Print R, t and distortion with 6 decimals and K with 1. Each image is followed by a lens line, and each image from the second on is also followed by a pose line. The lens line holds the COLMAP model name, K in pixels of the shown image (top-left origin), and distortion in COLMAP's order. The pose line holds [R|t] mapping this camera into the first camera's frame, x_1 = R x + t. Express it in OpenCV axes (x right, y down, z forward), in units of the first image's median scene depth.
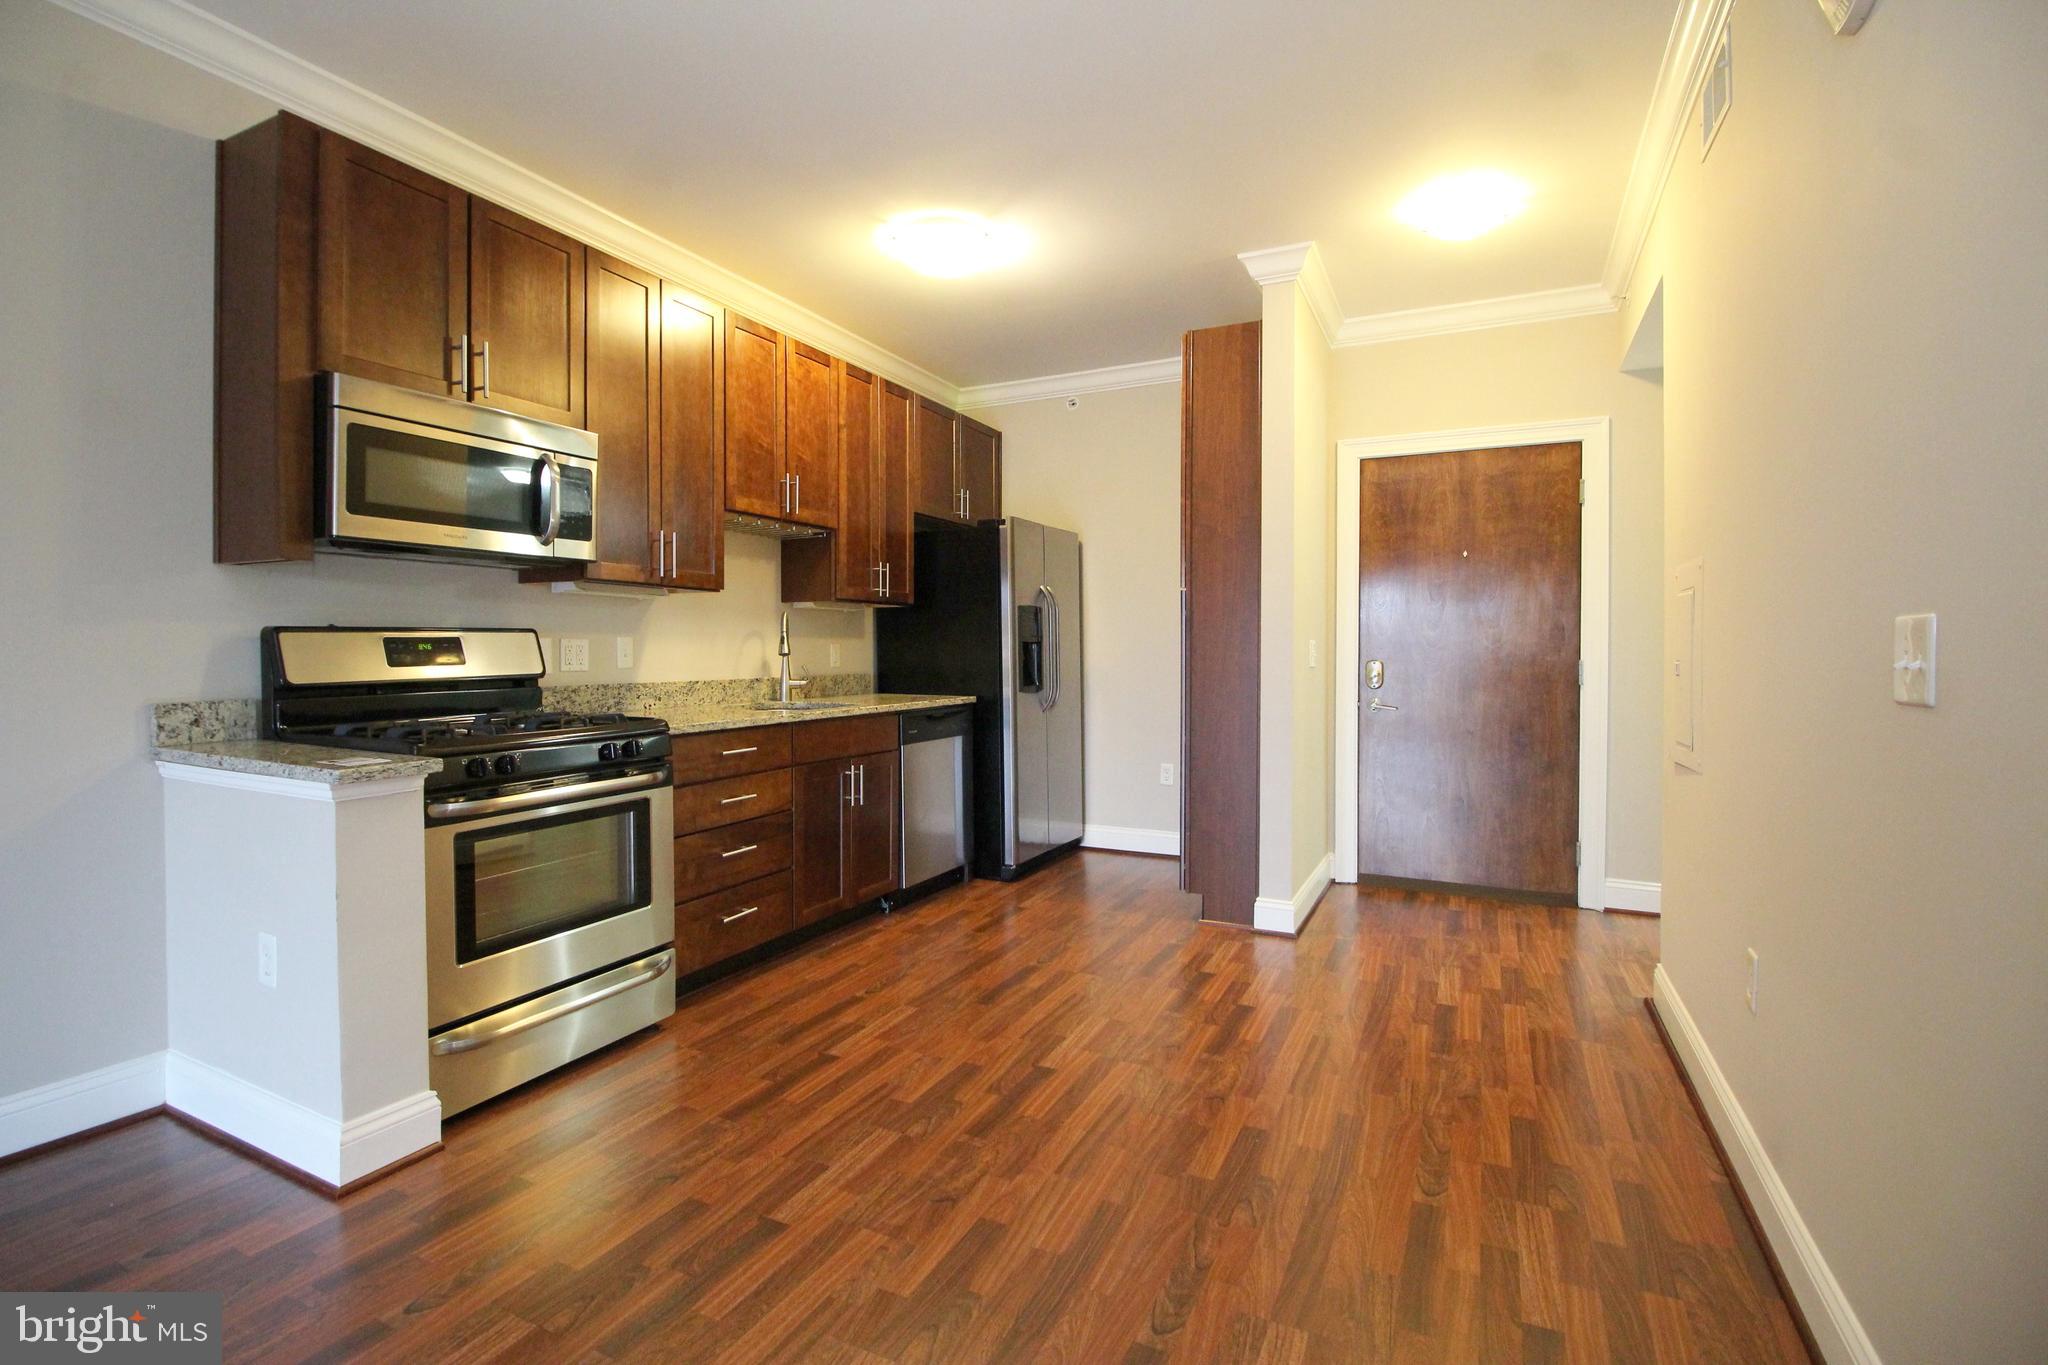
lens RADIAL K [[941.8, 0, 1004.2], [0, 941.8, 665.0], [0, 0, 1]] dist [-0.013935, -0.000830]
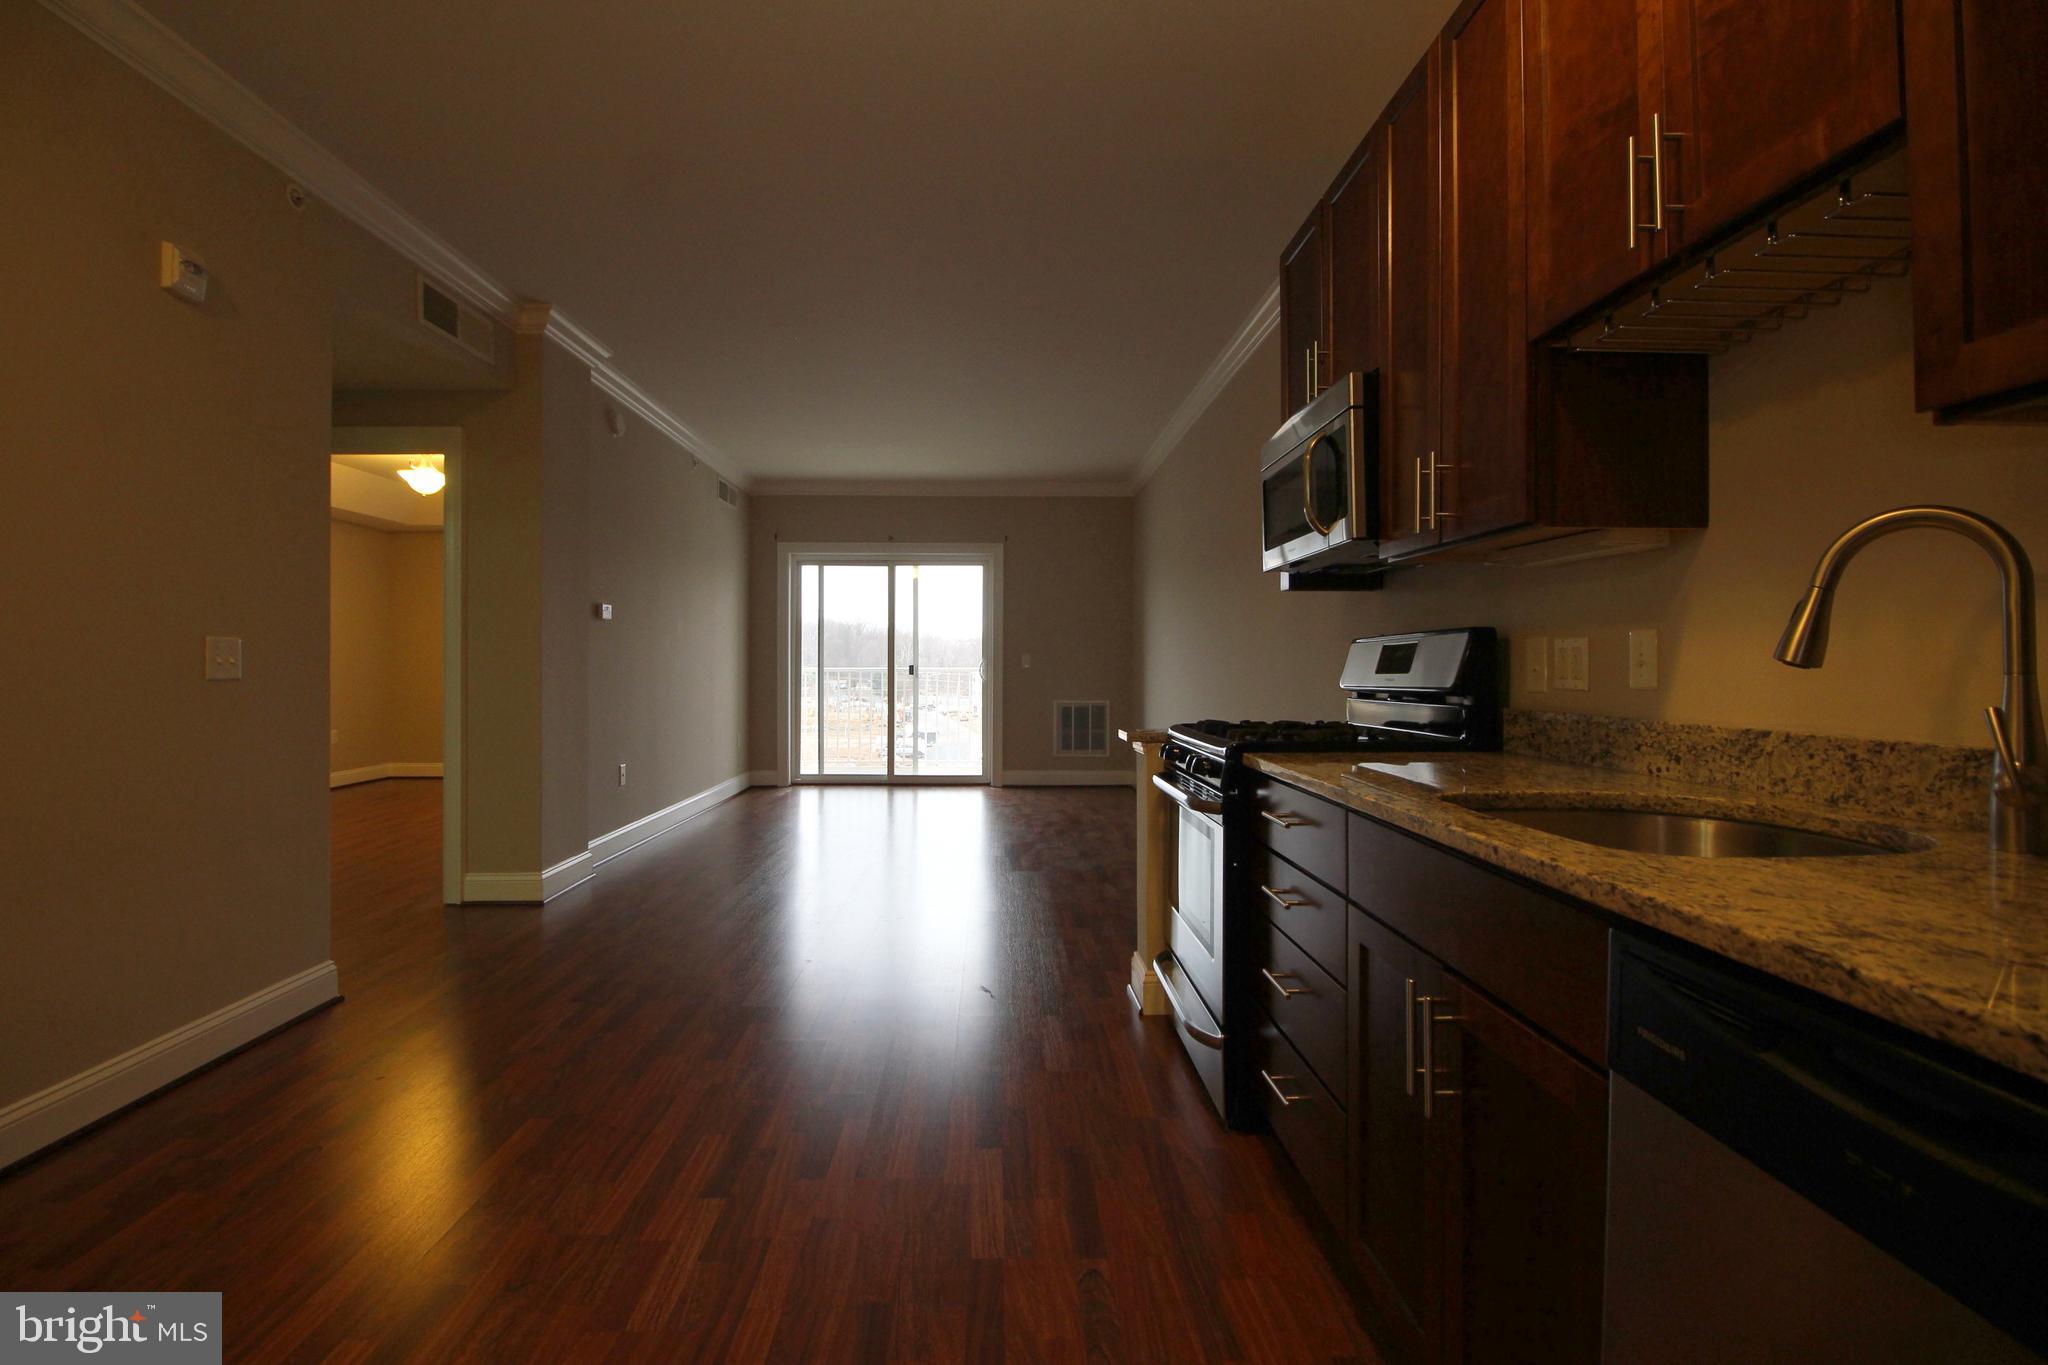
lens RADIAL K [[941.8, 0, 1019.4], [0, 941.8, 667.7], [0, 0, 1]] dist [-0.013935, -0.000830]
pose [[-0.876879, -0.001976, -0.480707, 0.125101], [-0.011798, 0.999779, 0.017412, -0.011974], [0.480566, 0.020939, -0.876709, 1.150241]]
